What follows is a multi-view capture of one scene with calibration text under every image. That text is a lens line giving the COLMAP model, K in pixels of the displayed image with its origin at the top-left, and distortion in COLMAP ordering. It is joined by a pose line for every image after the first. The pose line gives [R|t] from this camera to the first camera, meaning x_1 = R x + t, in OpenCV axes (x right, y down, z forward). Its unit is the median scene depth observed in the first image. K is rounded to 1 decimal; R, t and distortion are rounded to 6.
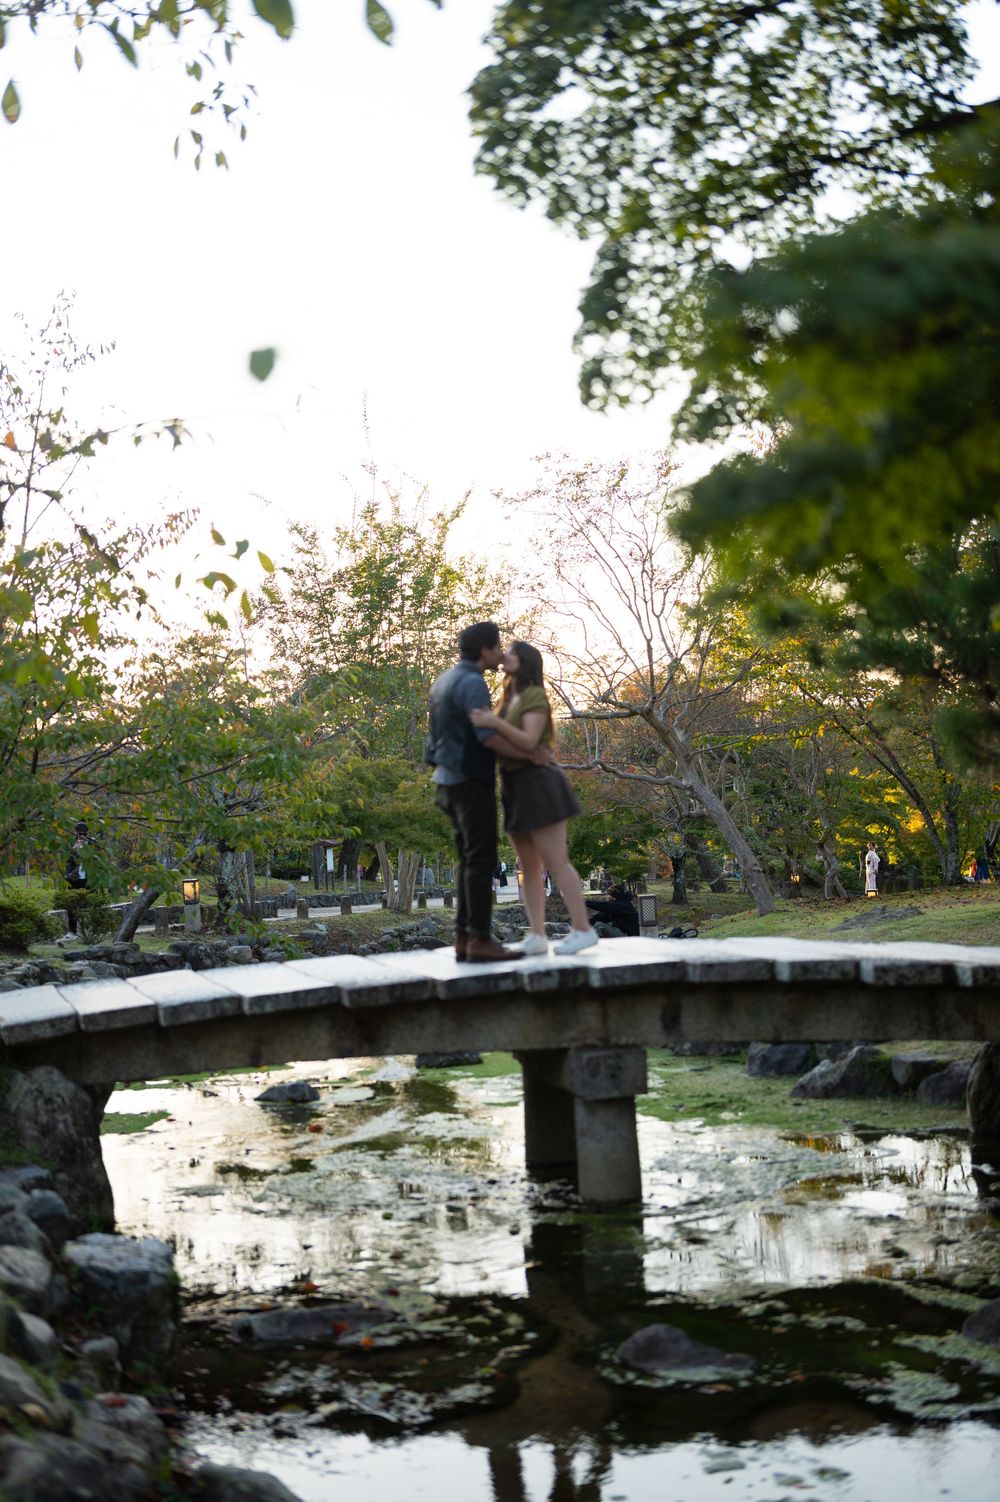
lens RADIAL K [[1986.8, 0, 502.9], [0, 1986.8, 751.7], [0, 0, 1]] dist [-0.040448, 0.000000]
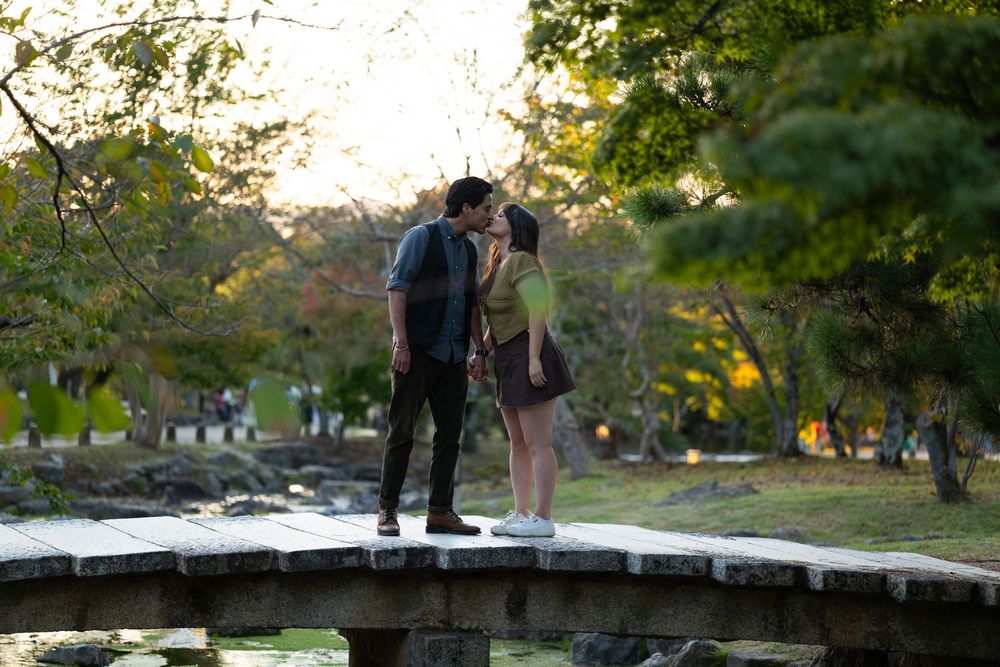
lens RADIAL K [[2432.7, 0, 495.7], [0, 2432.7, 339.9], [0, 0, 1]] dist [-0.094756, 0.000000]
pose [[0.992347, 0.065130, 0.104903, -0.047431], [-0.068900, 0.997087, 0.032722, -0.027121], [-0.102466, -0.039700, 0.993944, -0.145037]]
